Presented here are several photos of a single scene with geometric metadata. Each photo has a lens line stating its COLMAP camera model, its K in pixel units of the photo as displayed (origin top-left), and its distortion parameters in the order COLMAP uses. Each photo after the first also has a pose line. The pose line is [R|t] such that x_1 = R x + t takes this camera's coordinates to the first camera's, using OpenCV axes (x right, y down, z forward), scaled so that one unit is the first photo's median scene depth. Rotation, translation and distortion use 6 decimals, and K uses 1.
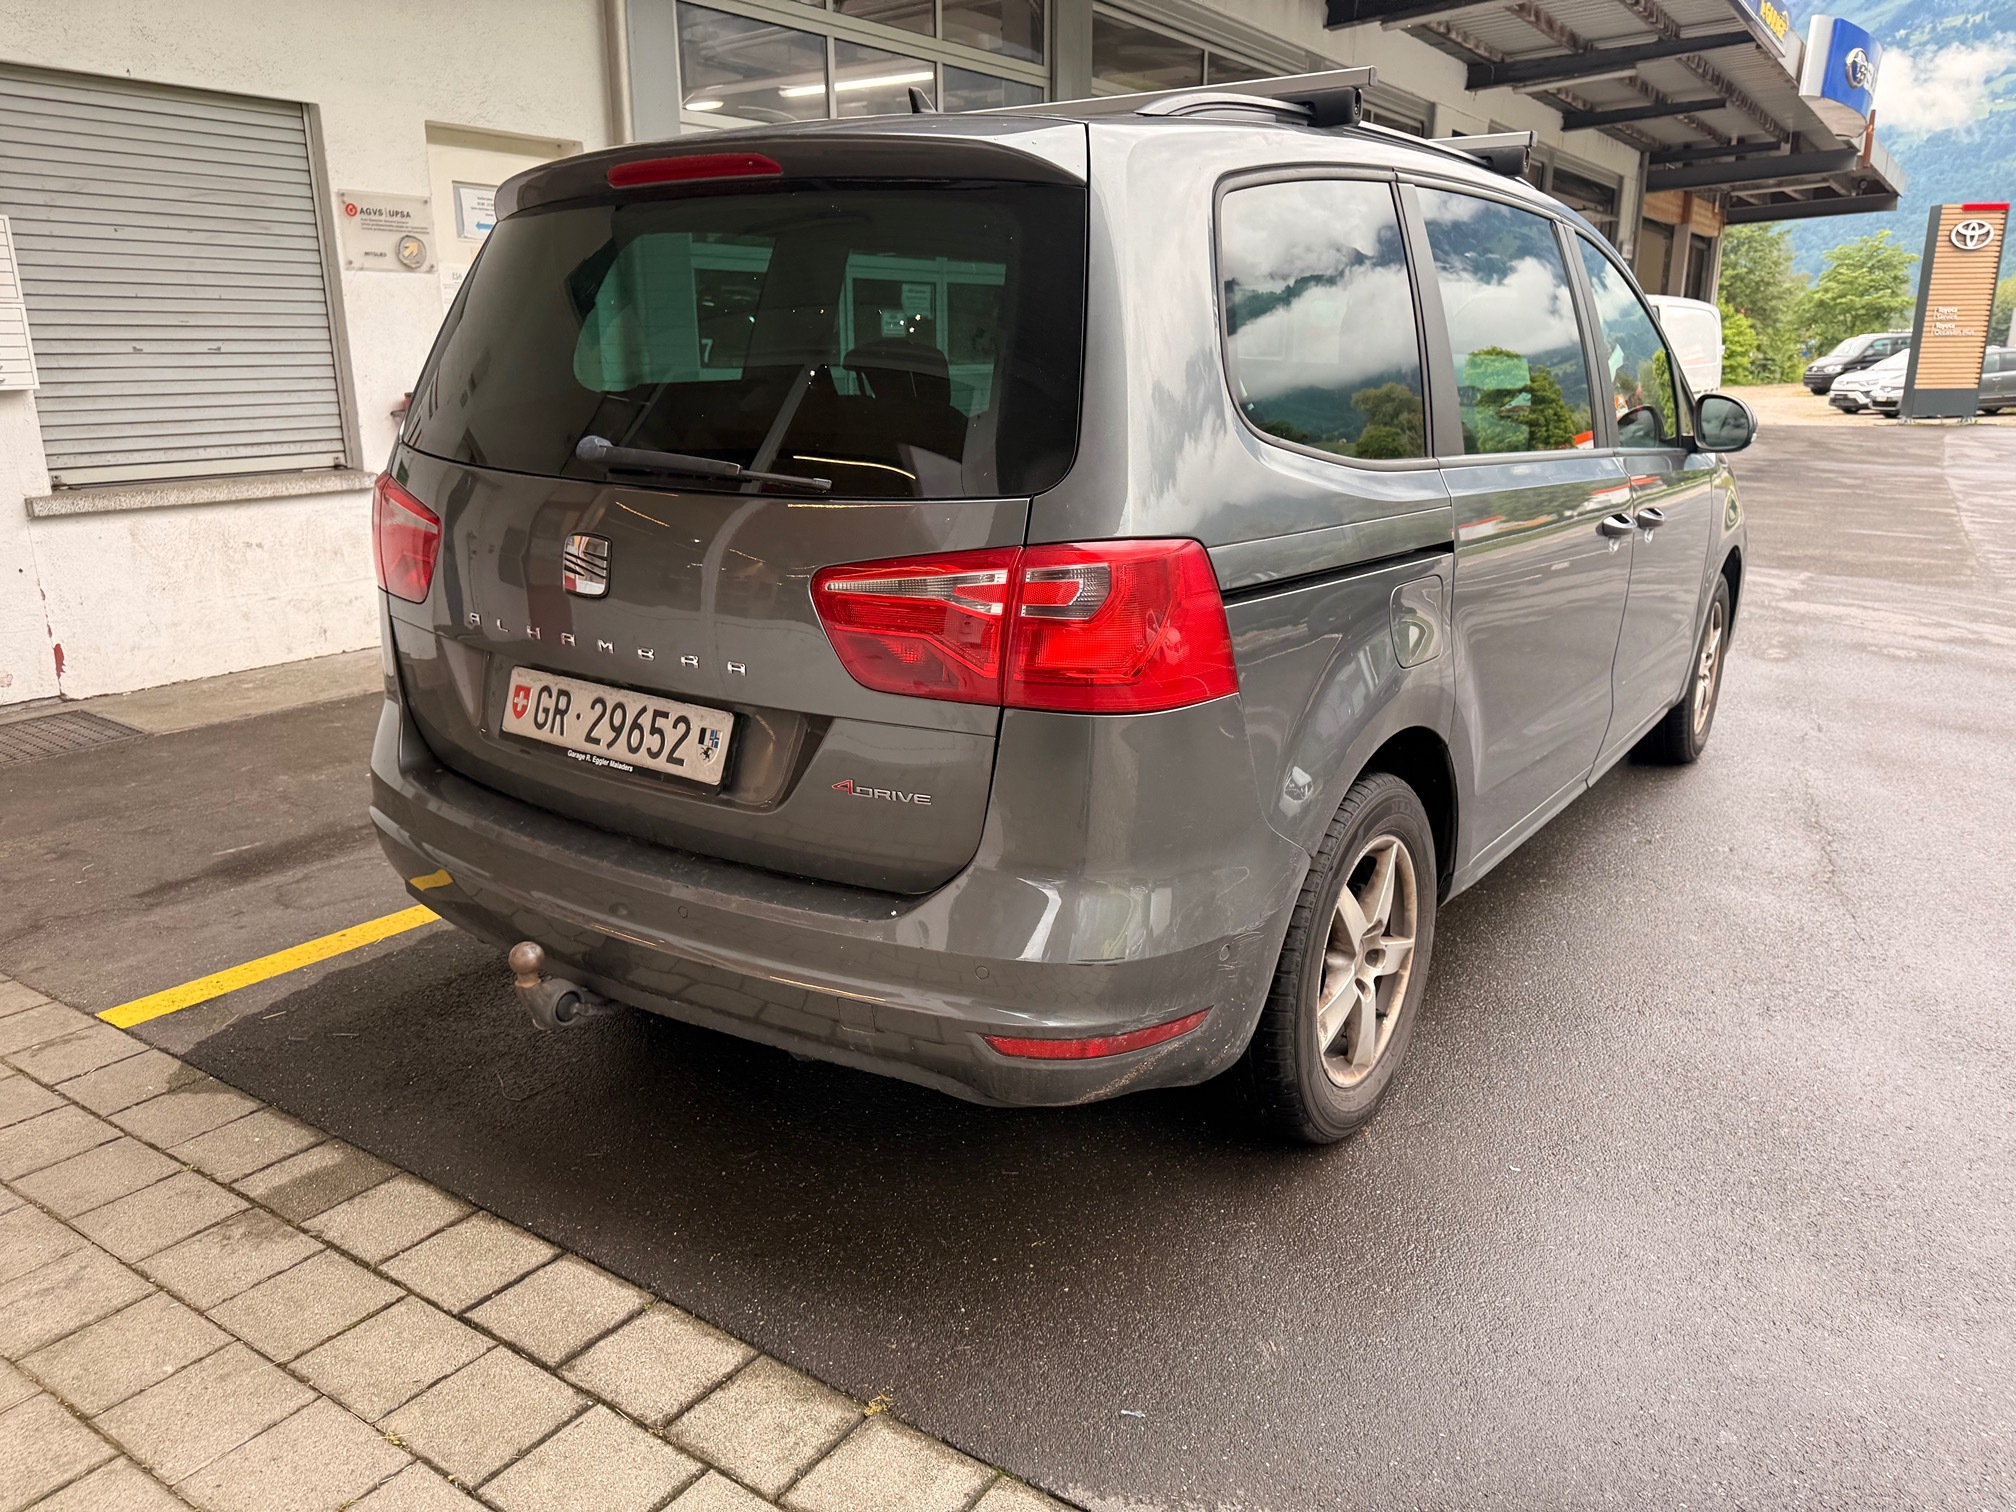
lens RADIAL K [[1443.2, 0, 940.0], [0, 1443.2, 745.6], [0, 0, 1]] dist [-0.003347, -0.001930]
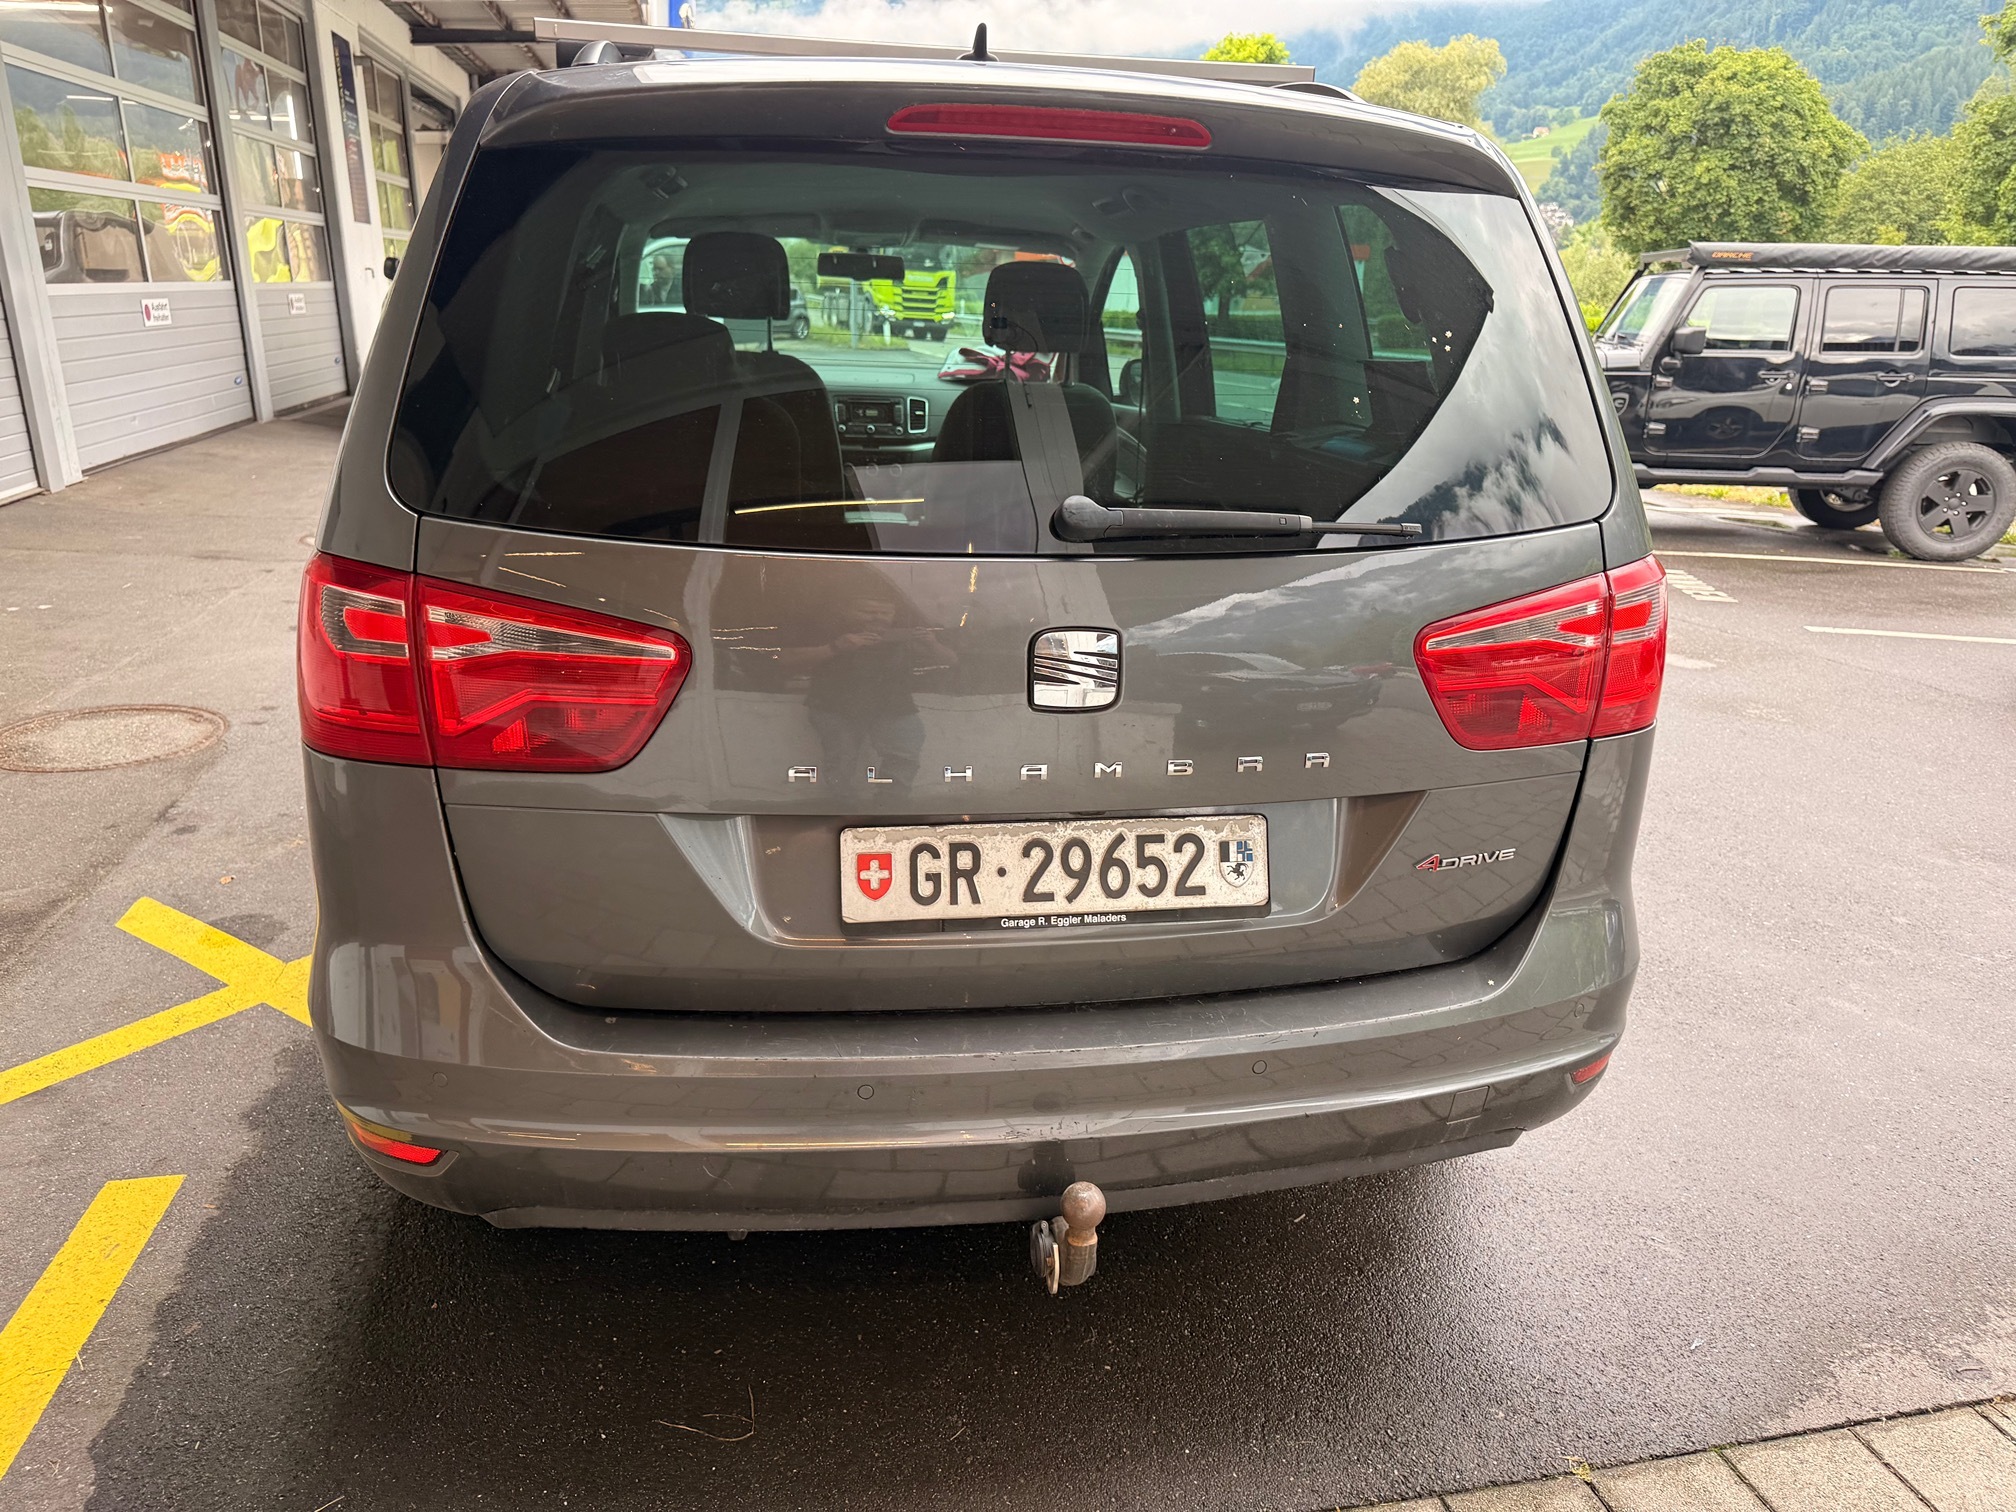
lens RADIAL K [[1451.2, 0, 1008.0], [0, 1451.2, 756.0], [0, 0, 1]] dist [0.069199, -0.095570]
pose [[0.677506, -0.209025, 0.705191, -0.772877], [0.171187, 0.977251, 0.125200, -0.173644], [-0.715318, 0.035896, 0.697876, 0.485657]]
